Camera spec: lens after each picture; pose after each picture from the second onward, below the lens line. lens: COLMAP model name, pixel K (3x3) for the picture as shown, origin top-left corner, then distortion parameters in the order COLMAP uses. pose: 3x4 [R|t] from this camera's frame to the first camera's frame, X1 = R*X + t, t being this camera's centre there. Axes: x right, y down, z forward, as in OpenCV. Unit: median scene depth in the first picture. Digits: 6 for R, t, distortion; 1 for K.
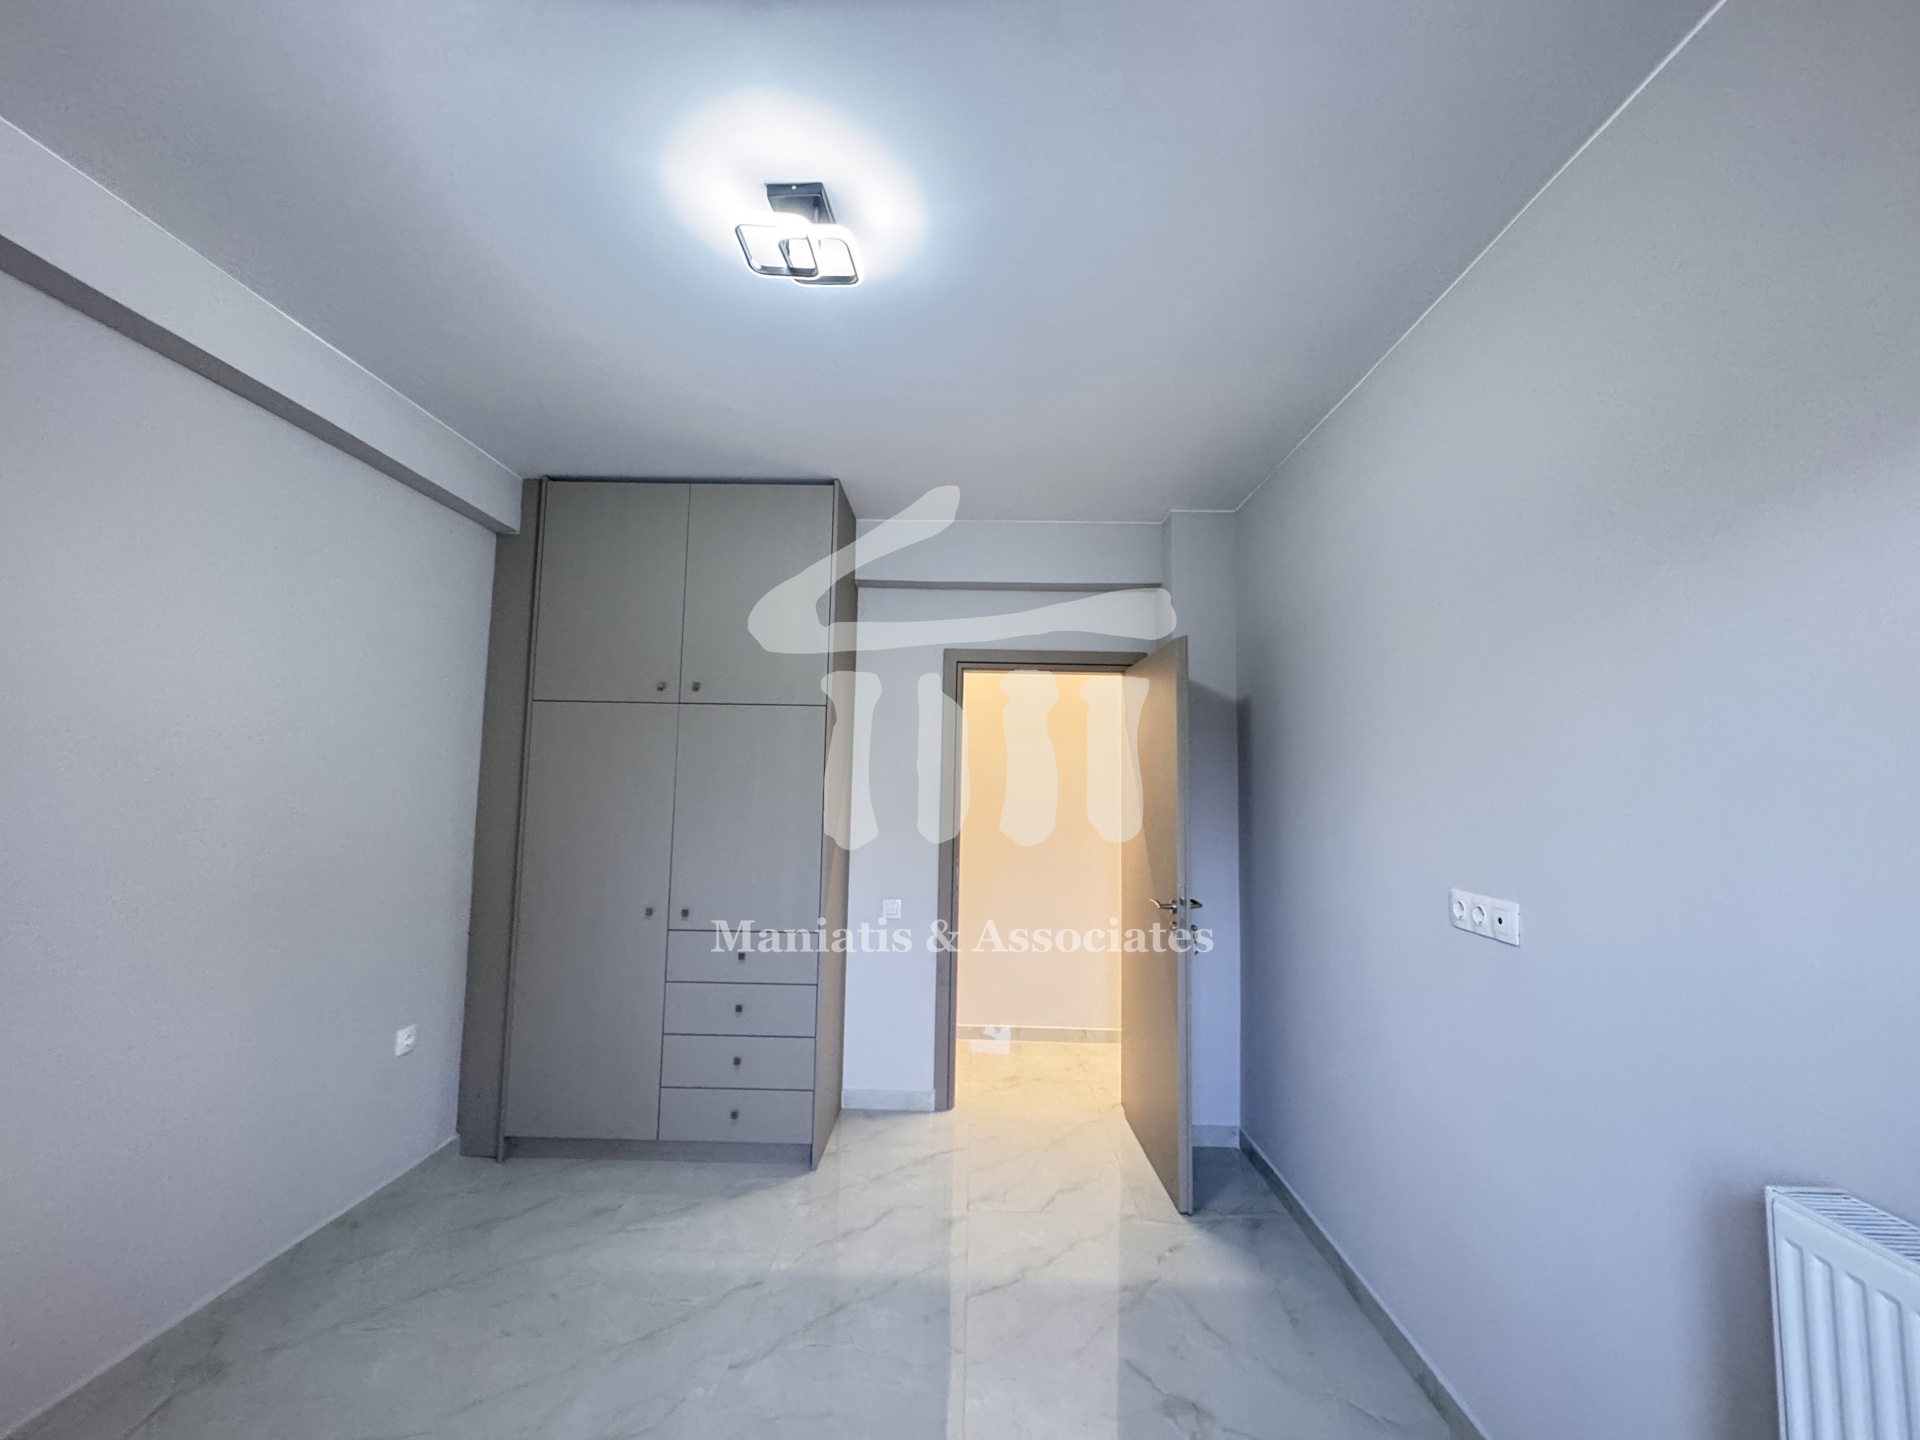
lens RADIAL K [[824.1, 0, 957.3], [0, 824.1, 699.6], [0, 0, 1]] dist [-0.001539, -0.000174]
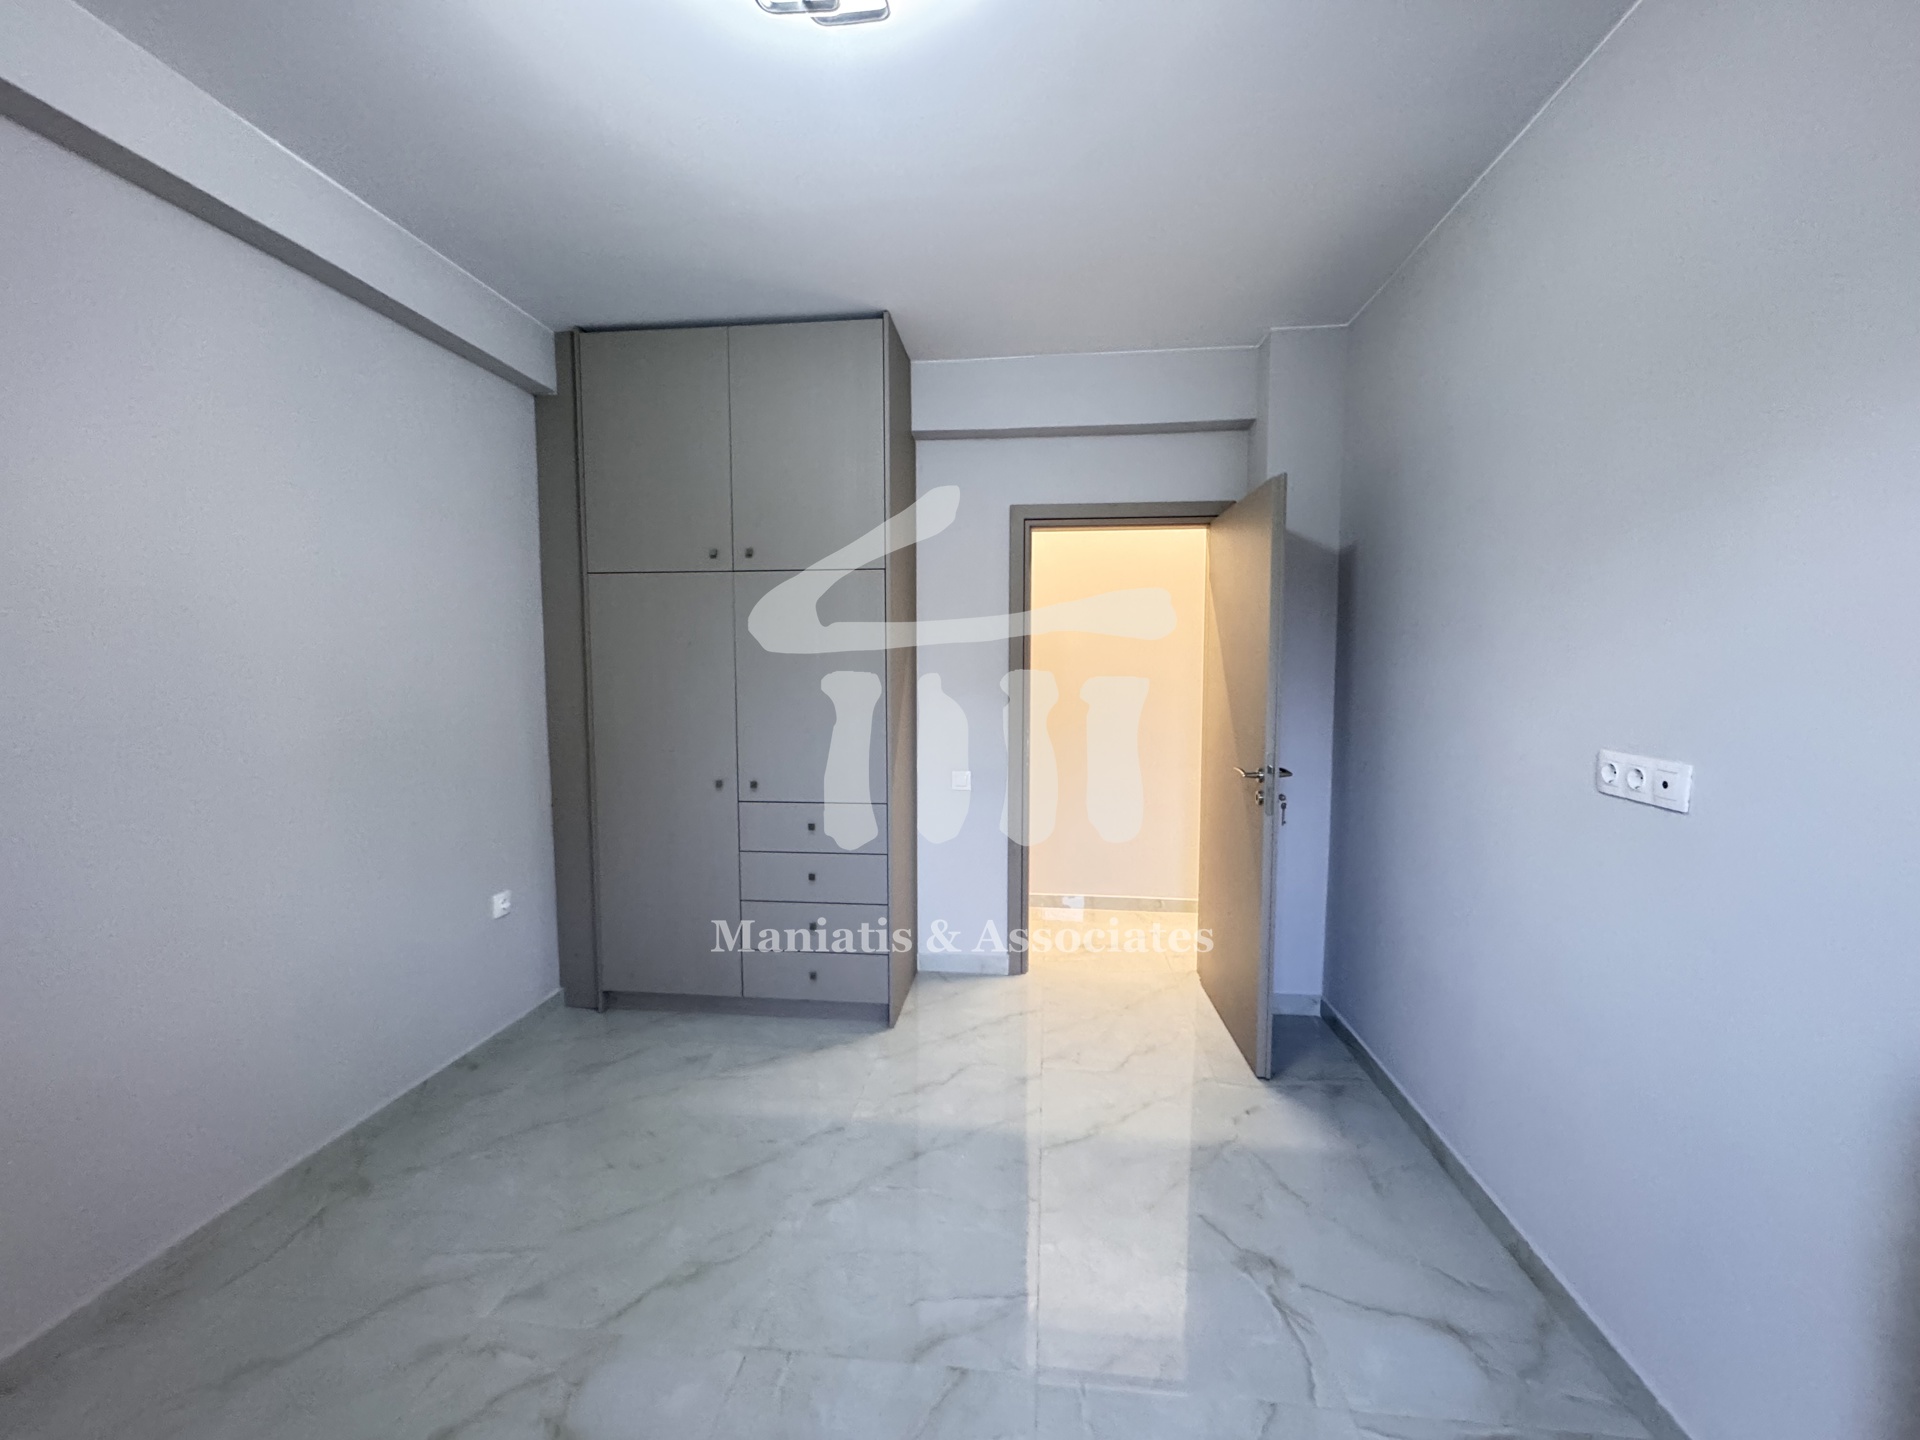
lens RADIAL K [[772.8, 0, 964.1], [0, 772.8, 719.1], [0, 0, 1]] dist [-0.001595, -0.000171]
pose [[0.995861, -0.012278, -0.090055, 0.008308], [0.026318, 0.987339, 0.156423, 0.043418], [0.086994, -0.158146, 0.983576, 0.123069]]
